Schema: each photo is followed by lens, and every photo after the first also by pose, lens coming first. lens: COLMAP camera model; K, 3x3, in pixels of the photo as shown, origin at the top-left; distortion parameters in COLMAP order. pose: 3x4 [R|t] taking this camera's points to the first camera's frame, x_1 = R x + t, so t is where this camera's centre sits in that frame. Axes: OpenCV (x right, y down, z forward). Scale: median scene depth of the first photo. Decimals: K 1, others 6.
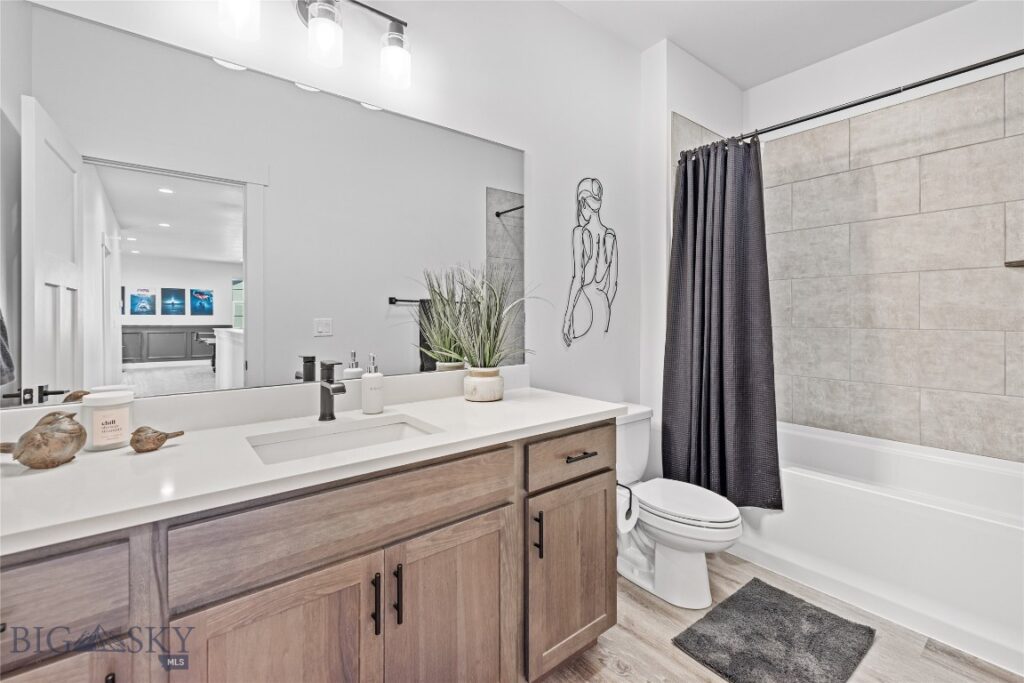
lens RADIAL K [[435.5, 0, 503.0], [0, 435.5, 315.5], [0, 0, 1]] dist [0.000760, -0.000381]
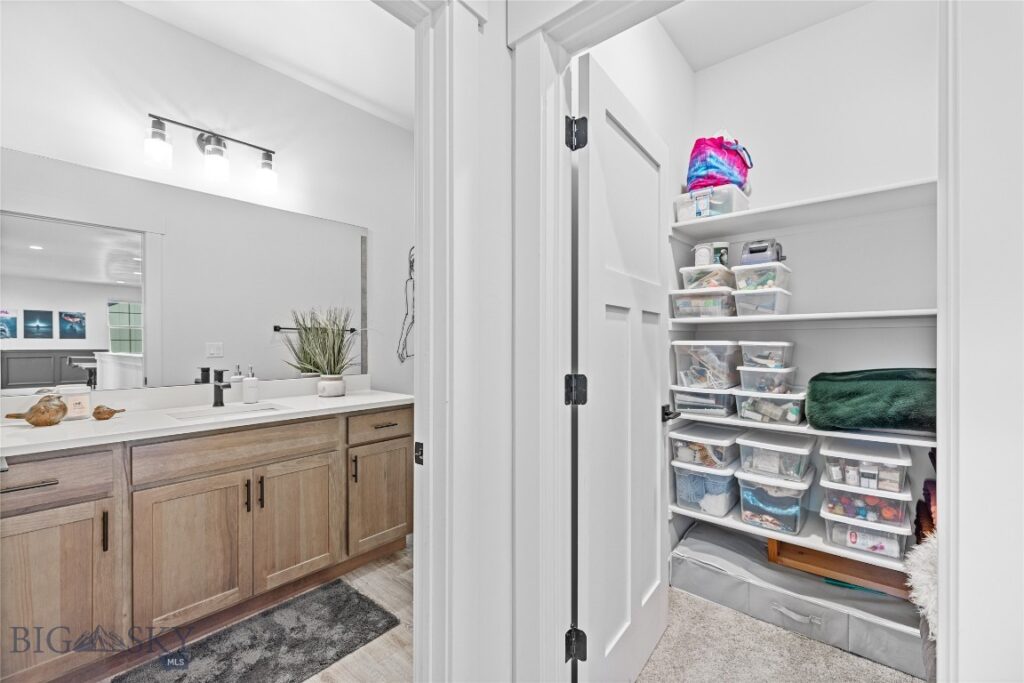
lens RADIAL K [[435.5, 0, 497.5], [0, 435.5, 344.5], [0, 0, 1]] dist [0.000760, -0.000381]
pose [[0.982638, 0.001828, 0.185522, 0.286861], [-0.003603, 0.999951, 0.009232, -0.004531], [-0.185496, -0.009740, 0.982597, -0.713543]]
